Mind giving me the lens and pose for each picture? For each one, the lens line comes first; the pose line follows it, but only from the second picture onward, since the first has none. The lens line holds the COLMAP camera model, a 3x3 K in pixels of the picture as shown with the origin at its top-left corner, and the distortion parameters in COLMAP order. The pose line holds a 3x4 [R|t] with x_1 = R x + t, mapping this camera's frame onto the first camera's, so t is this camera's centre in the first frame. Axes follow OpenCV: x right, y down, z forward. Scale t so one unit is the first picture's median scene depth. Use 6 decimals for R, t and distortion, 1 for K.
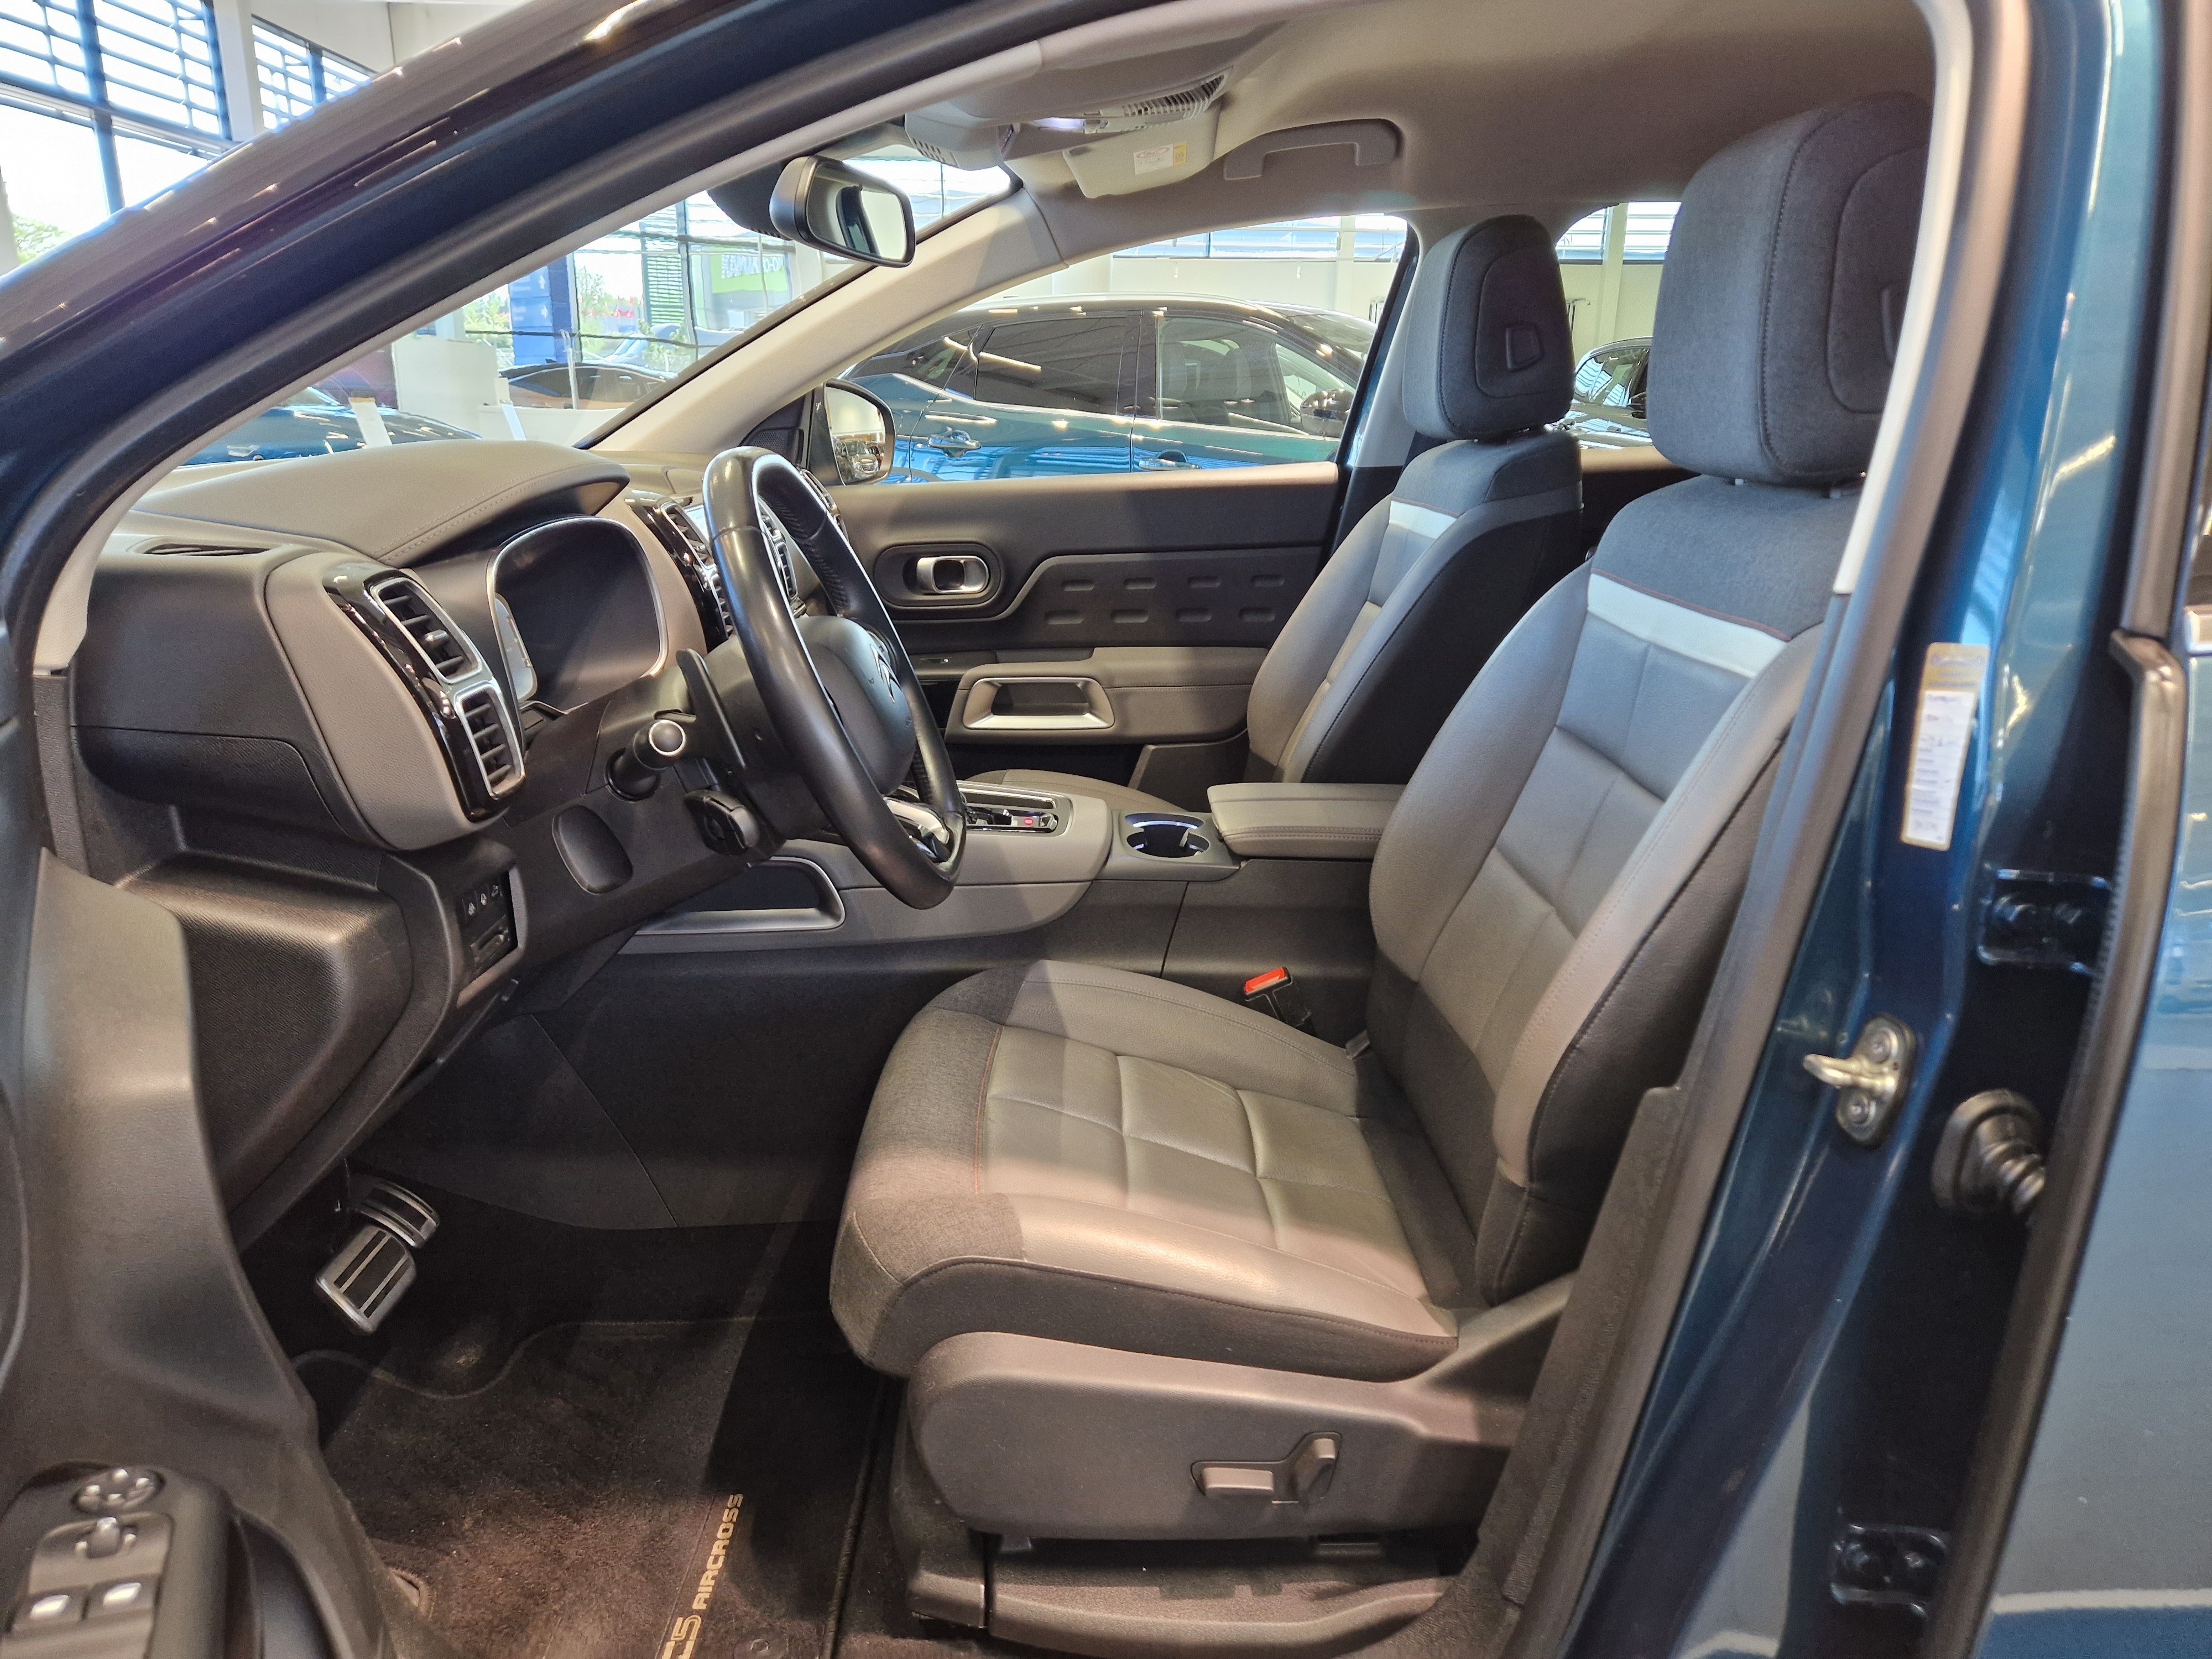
lens RADIAL K [[1478.7, 0, 1102.1], [0, 1478.7, 860.8], [0, 0, 1]] dist [0.074412, -0.065970]
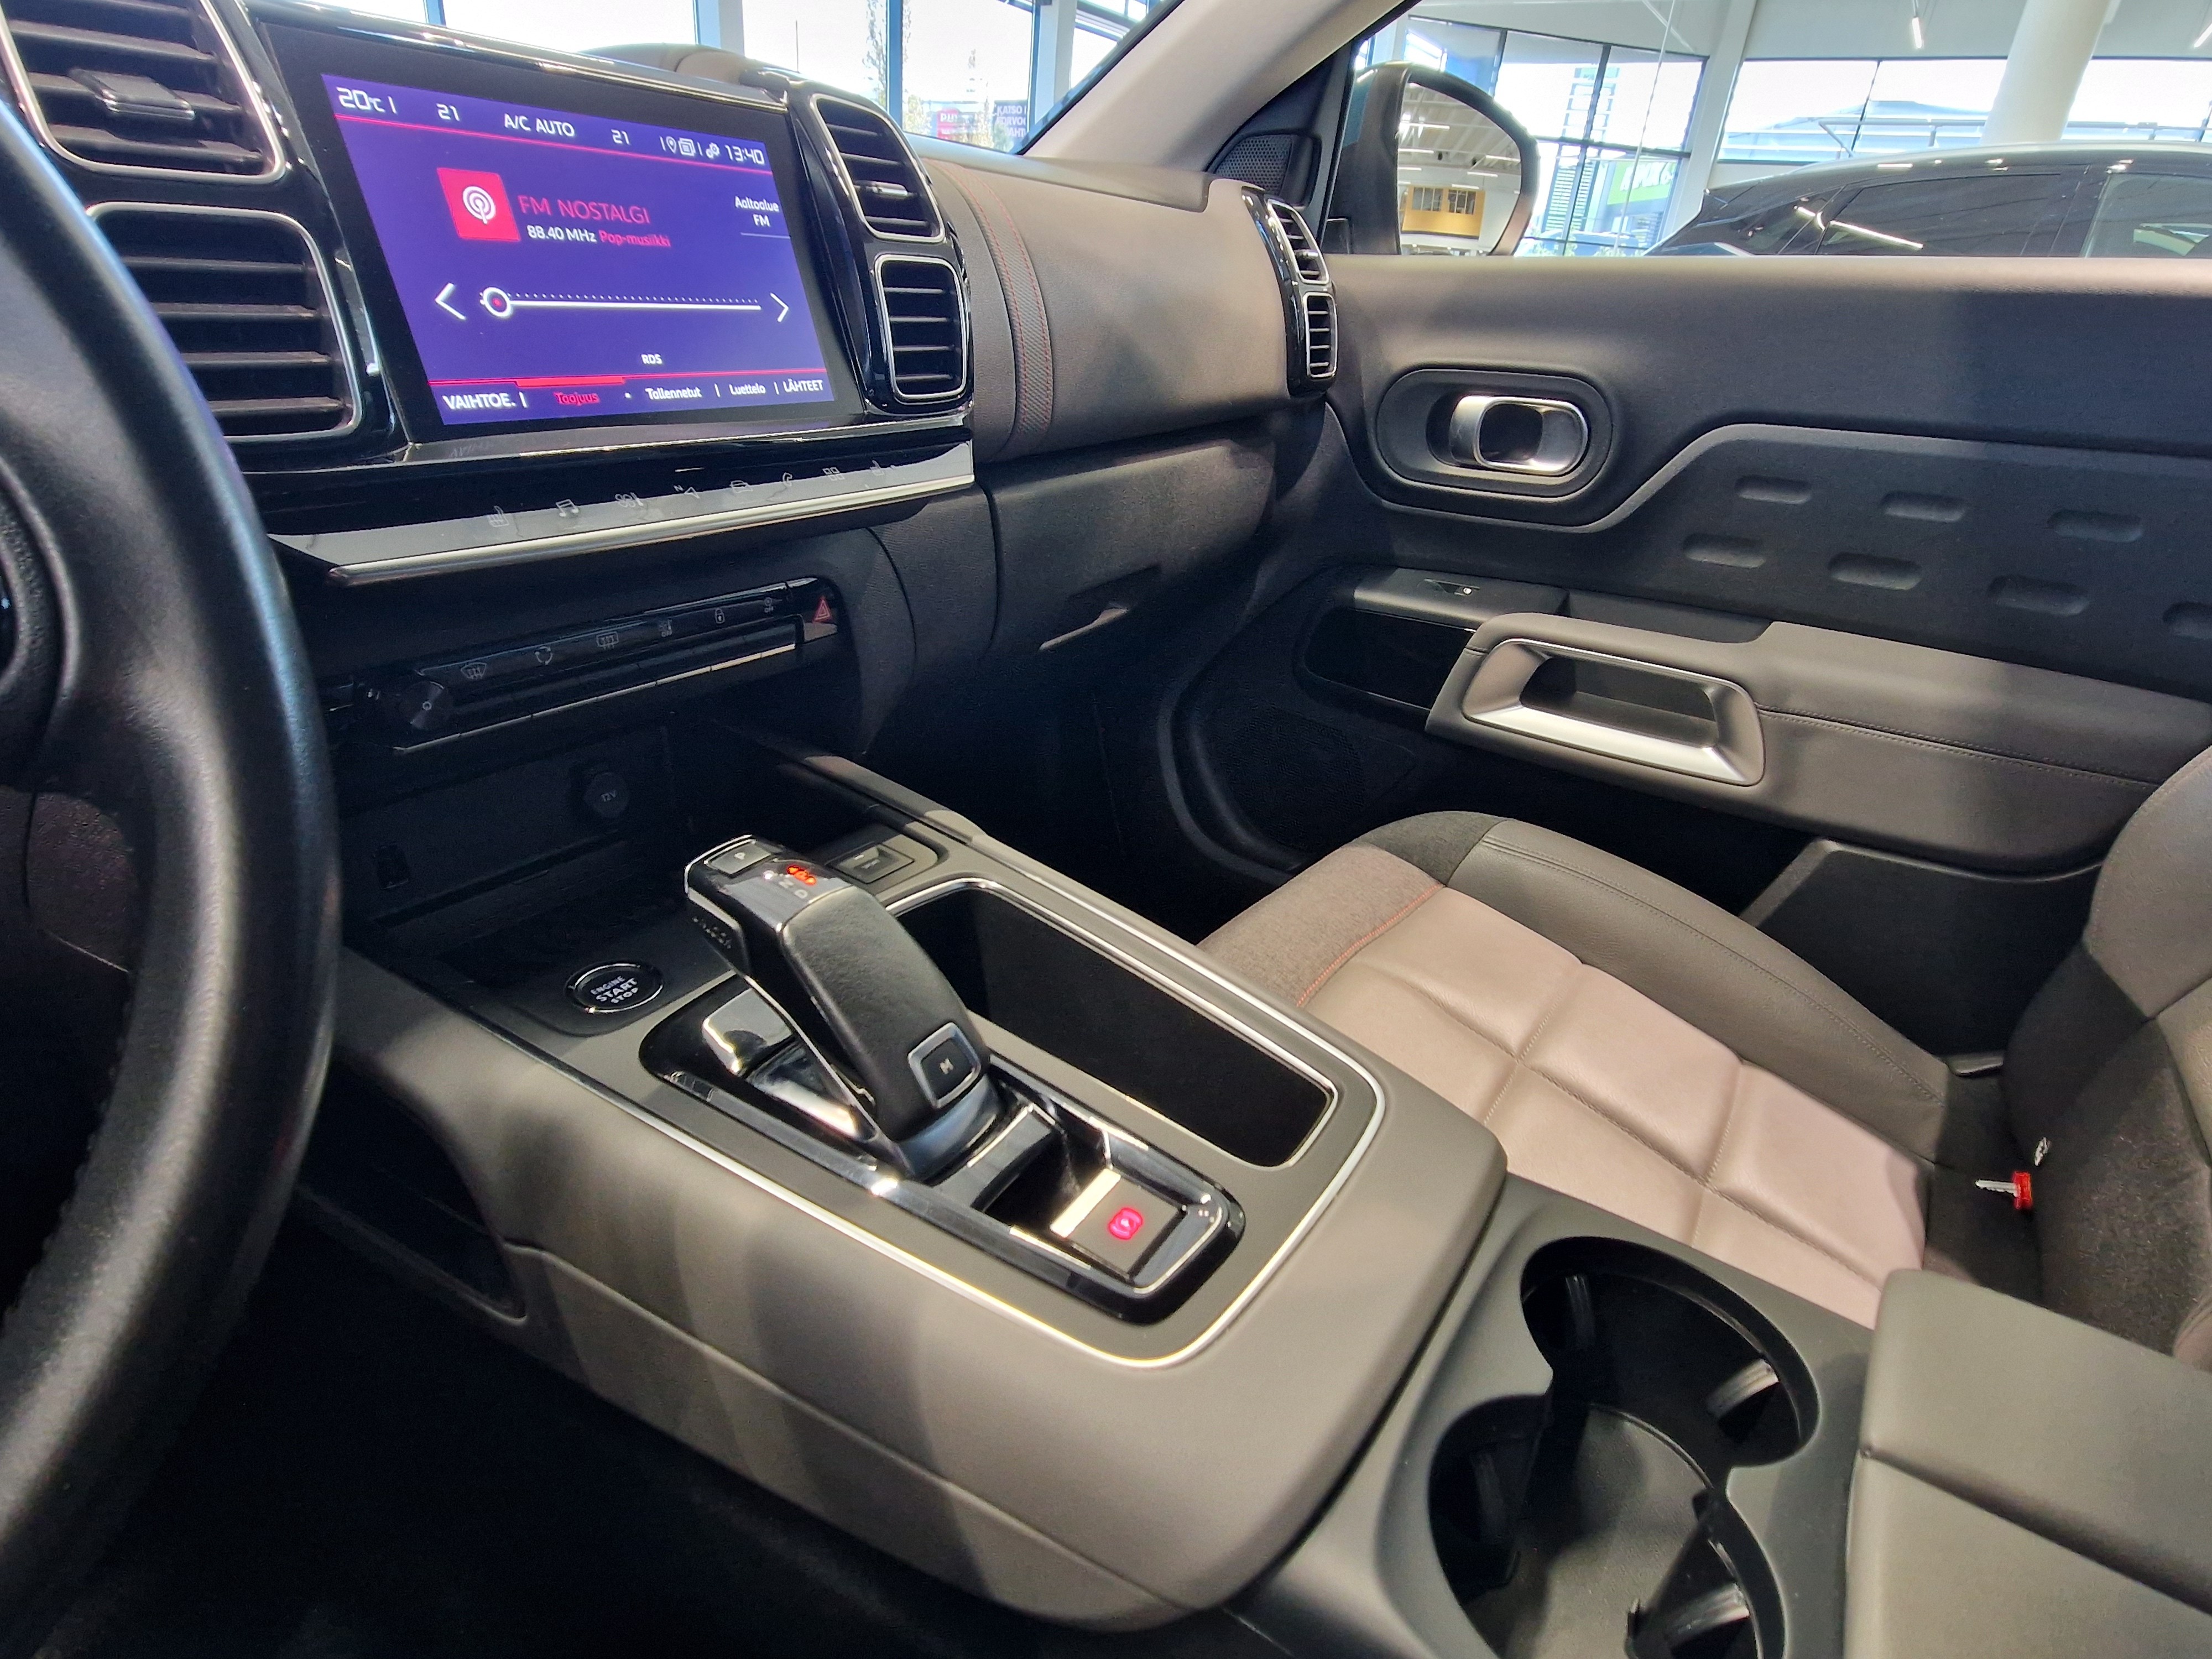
lens RADIAL K [[1196.6, 0, 1106.0], [0, 1196.6, 829.5], [0, 0, 1]] dist [0.011068, -0.001018]
pose [[0.820999, 0.291694, -0.490791, 0.030707], [-0.231612, 0.955884, 0.180672, -0.100702], [0.521840, -0.034658, 0.852339, 0.550992]]
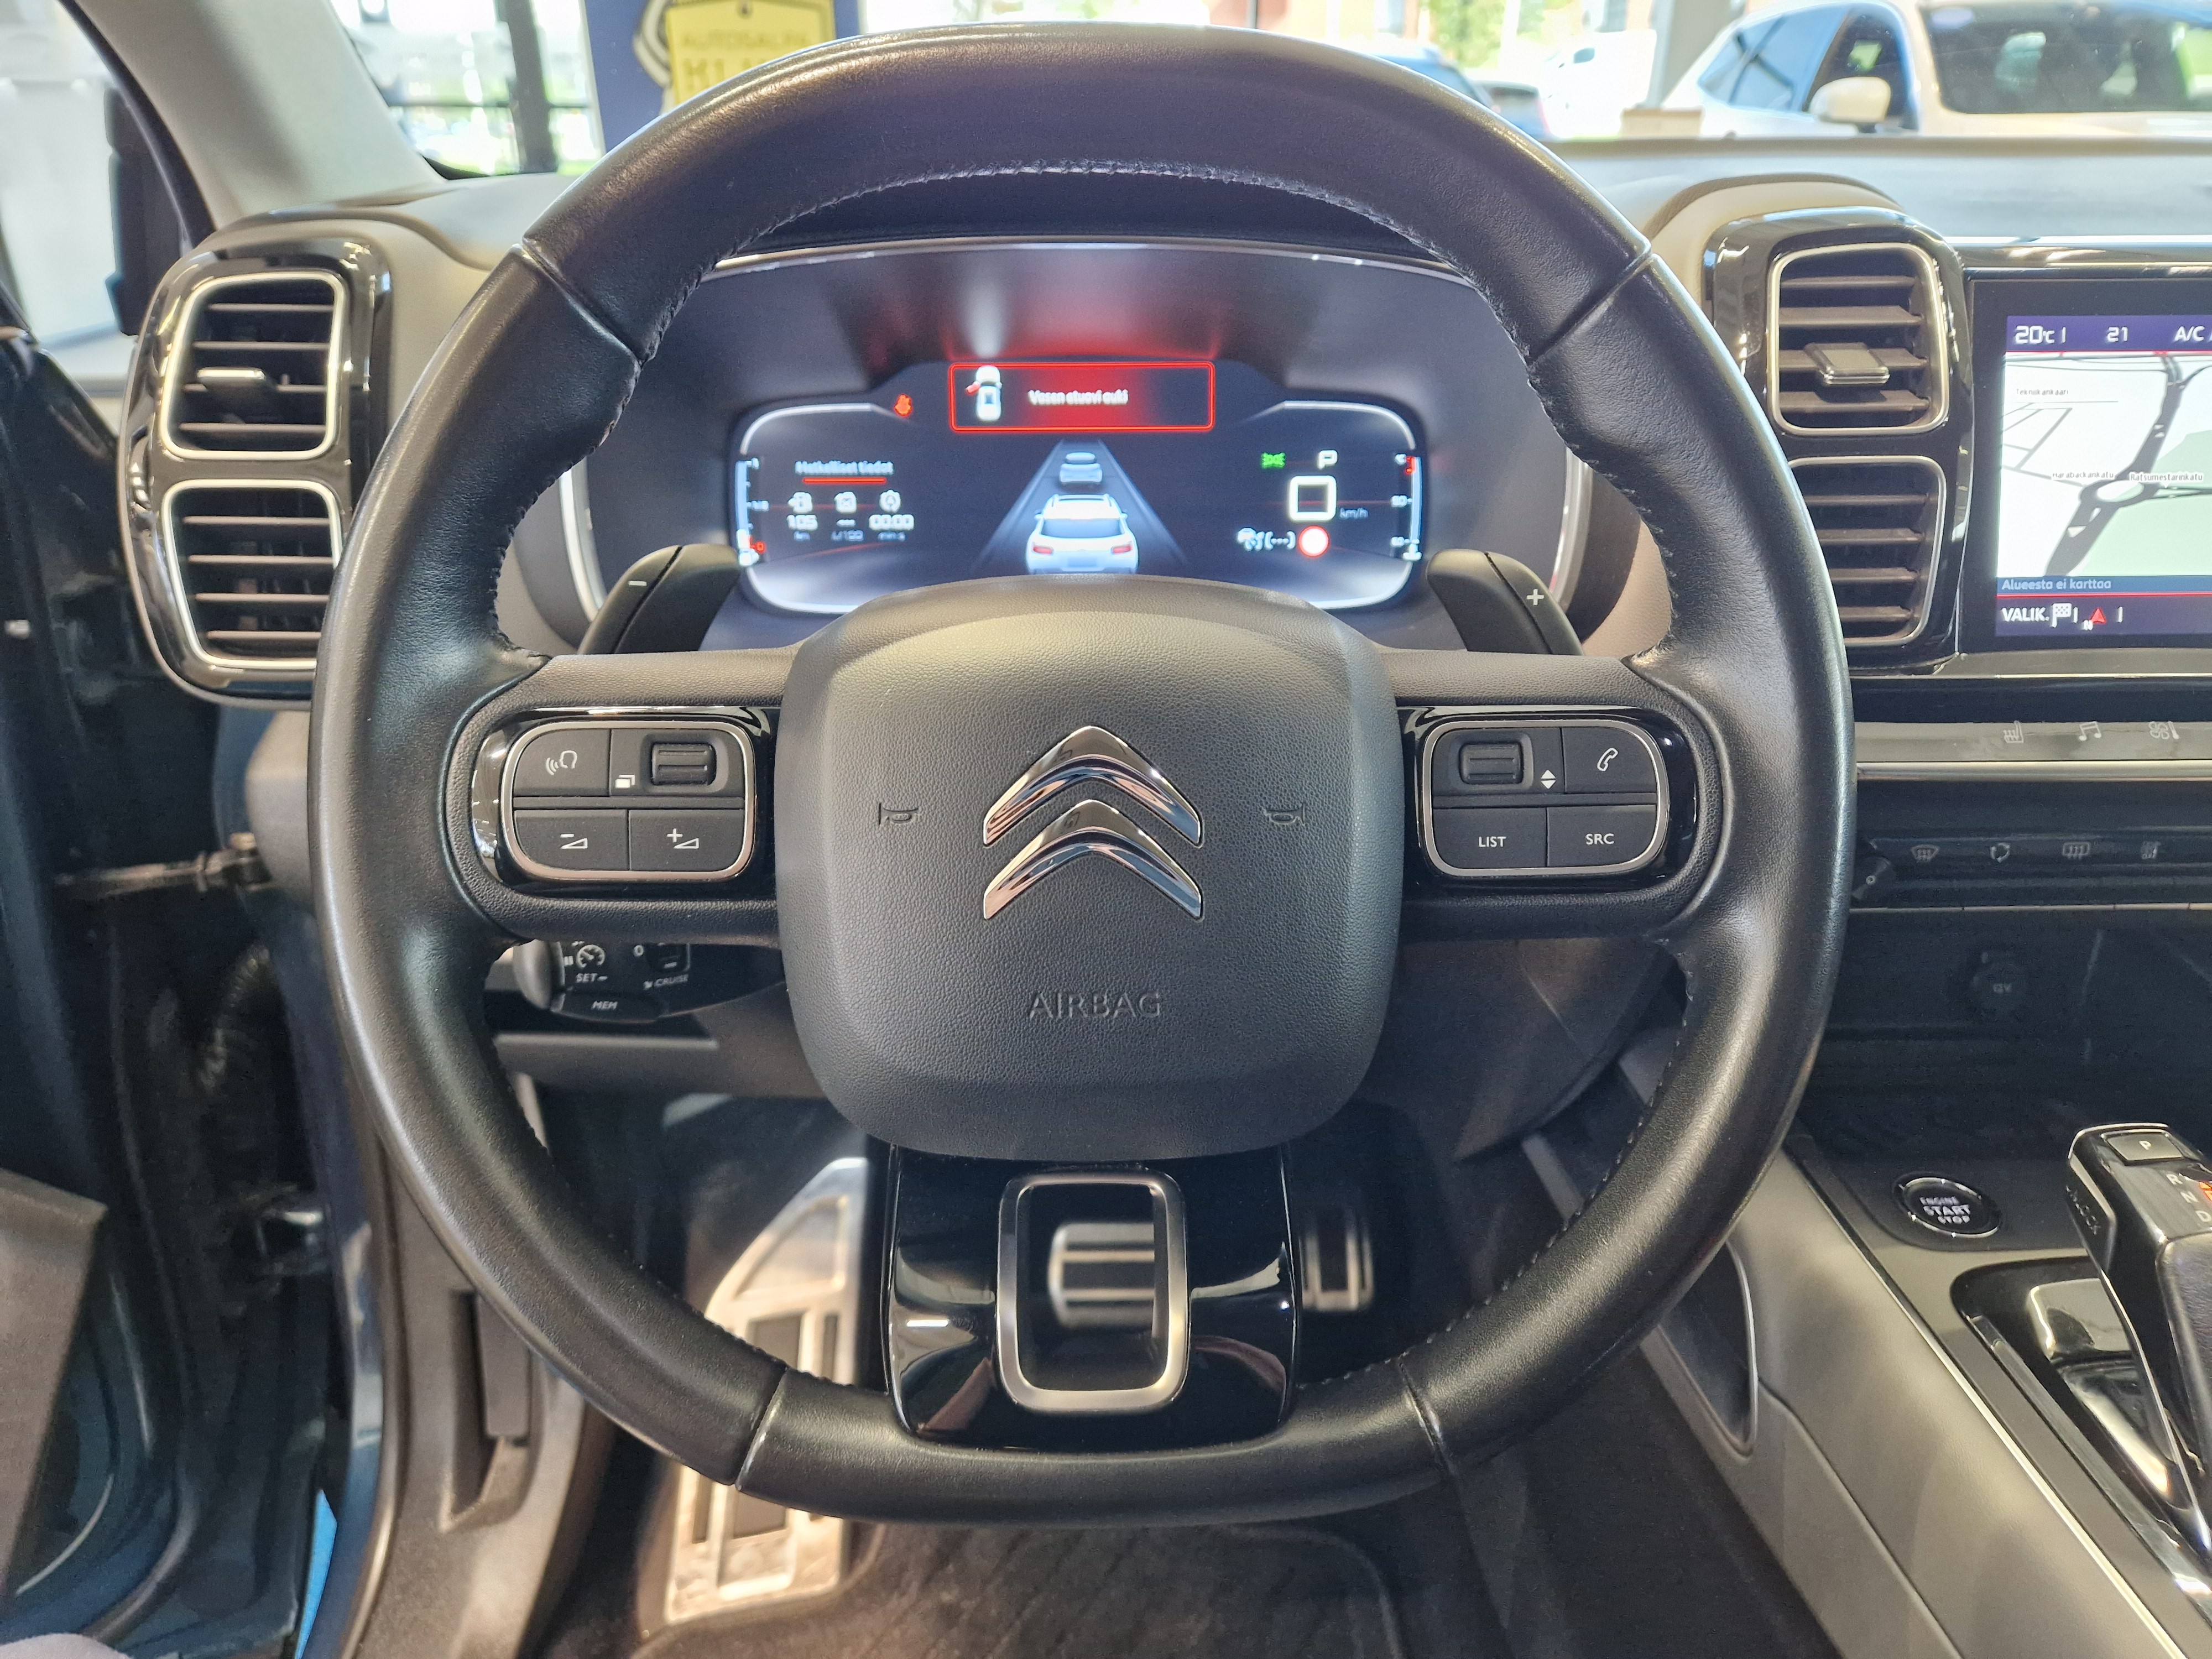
lens RADIAL K [[1508.7, 0, 1108.5], [0, 1508.7, 850.6], [0, 0, 1]] dist [0.077271, -0.080861]
pose [[0.013175, 0.426008, -0.904624, 0.069706], [-0.294182, 0.866313, 0.403682, -0.129885], [0.955659, 0.260805, 0.136738, 0.500458]]
